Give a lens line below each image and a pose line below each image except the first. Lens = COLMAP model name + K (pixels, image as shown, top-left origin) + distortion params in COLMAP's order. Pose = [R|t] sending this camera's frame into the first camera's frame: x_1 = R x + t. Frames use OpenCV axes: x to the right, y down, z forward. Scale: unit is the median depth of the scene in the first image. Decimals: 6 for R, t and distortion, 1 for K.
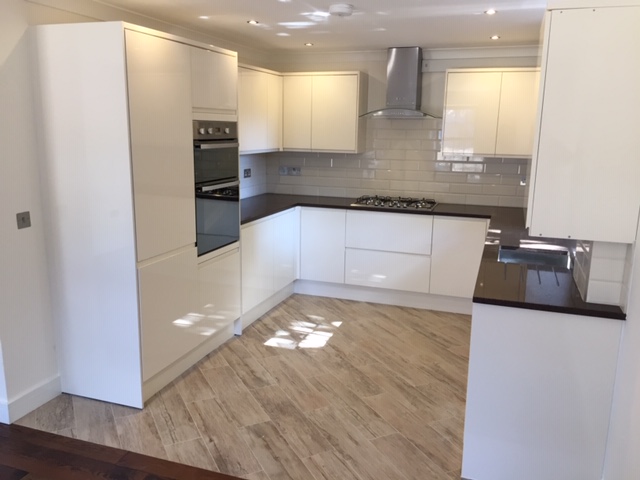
lens RADIAL K [[544.1, 0, 321.1], [0, 544.1, 240.7], [0, 0, 1]] dist [0.057141, -0.046012]
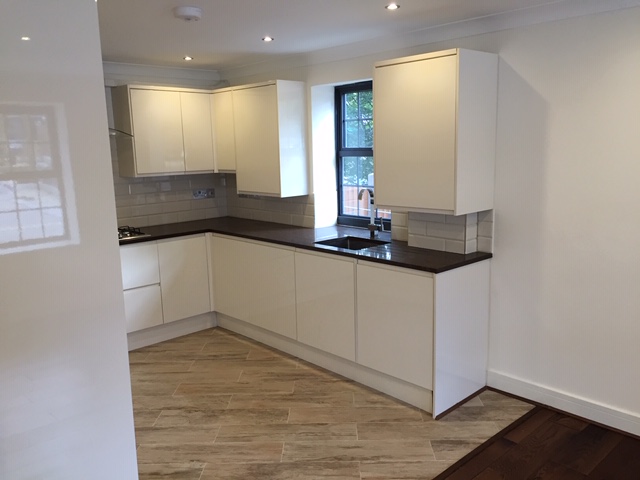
lens RADIAL K [[544.1, 0, 318.8], [0, 544.1, 241.4], [0, 0, 1]] dist [0.057141, -0.046012]
pose [[0.463350, -0.181212, 0.867450, -0.622650], [0.215155, 0.972584, 0.088249, -0.087594], [-0.859660, 0.145746, 0.489636, 0.398628]]
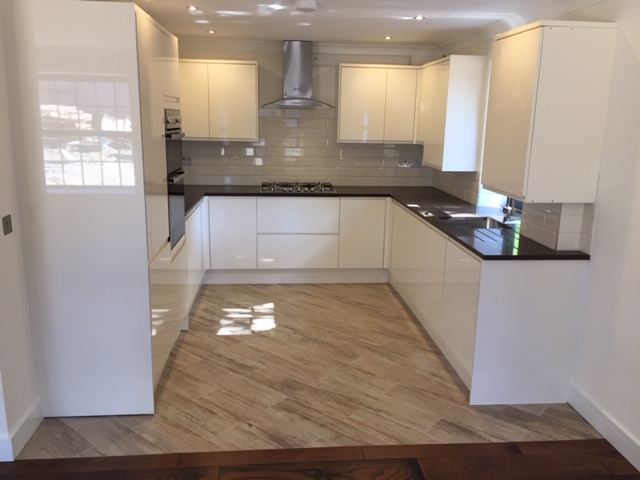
lens RADIAL K [[544.1, 0, 319.2], [0, 544.1, 241.1], [0, 0, 1]] dist [0.057141, -0.046012]
pose [[0.912541, -0.089312, 0.399114, -0.364177], [0.080688, 0.996000, 0.038393, -0.004600], [-0.400946, -0.002831, 0.916097, 0.013095]]
